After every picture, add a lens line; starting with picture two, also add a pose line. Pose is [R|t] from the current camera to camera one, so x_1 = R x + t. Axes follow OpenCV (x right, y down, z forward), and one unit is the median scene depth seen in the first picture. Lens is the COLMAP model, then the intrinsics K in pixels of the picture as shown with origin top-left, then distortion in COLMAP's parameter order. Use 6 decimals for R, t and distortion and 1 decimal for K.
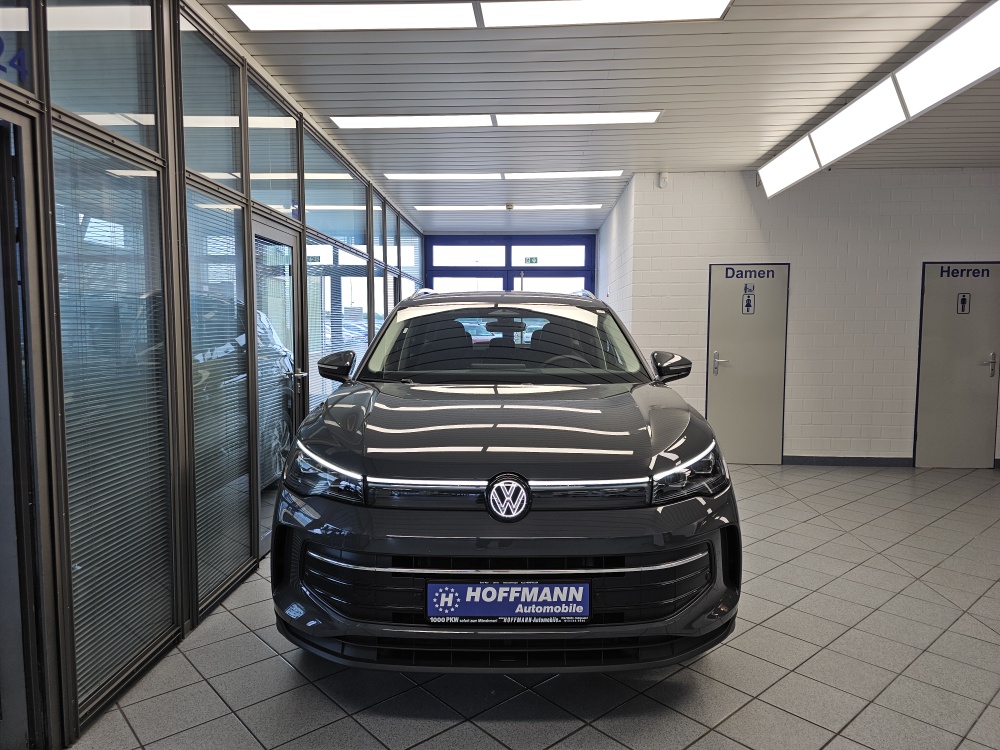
lens RADIAL K [[686.1, 0, 495.5], [0, 686.1, 384.0], [0, 0, 1]] dist [0.057033, -0.066953]
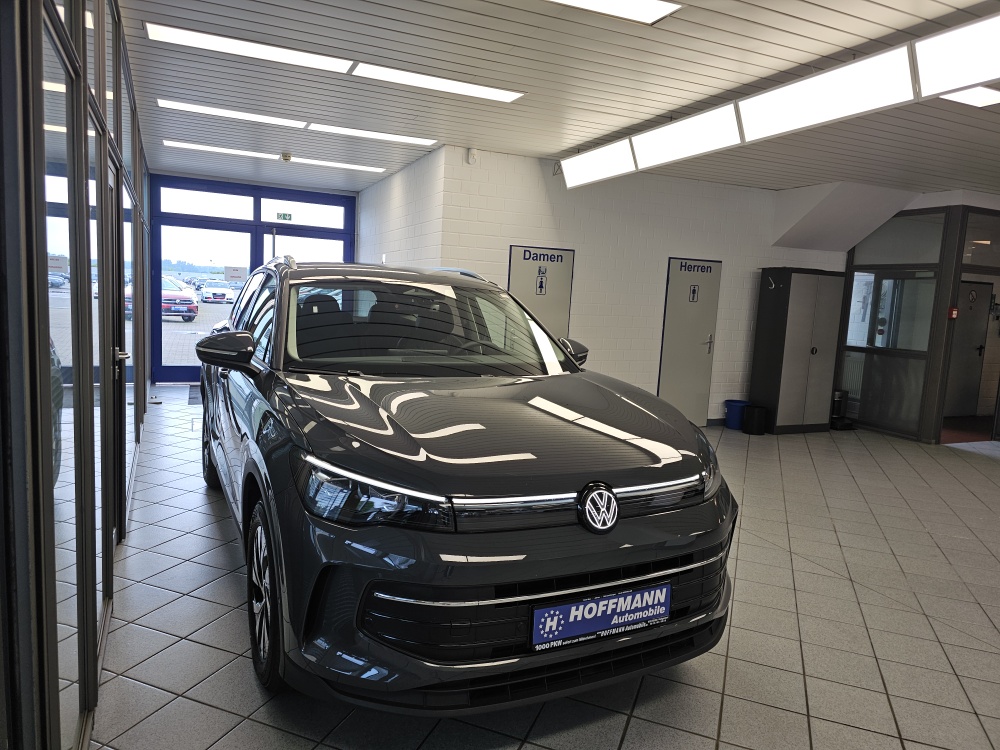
lens RADIAL K [[686.1, 0, 500.2], [0, 686.1, 383.7], [0, 0, 1]] dist [0.057033, -0.066953]
pose [[0.886638, -0.015242, 0.462212, -0.251025], [-0.011197, 0.998456, 0.054404, -0.027105], [-0.462328, -0.053412, 0.885099, 0.101785]]
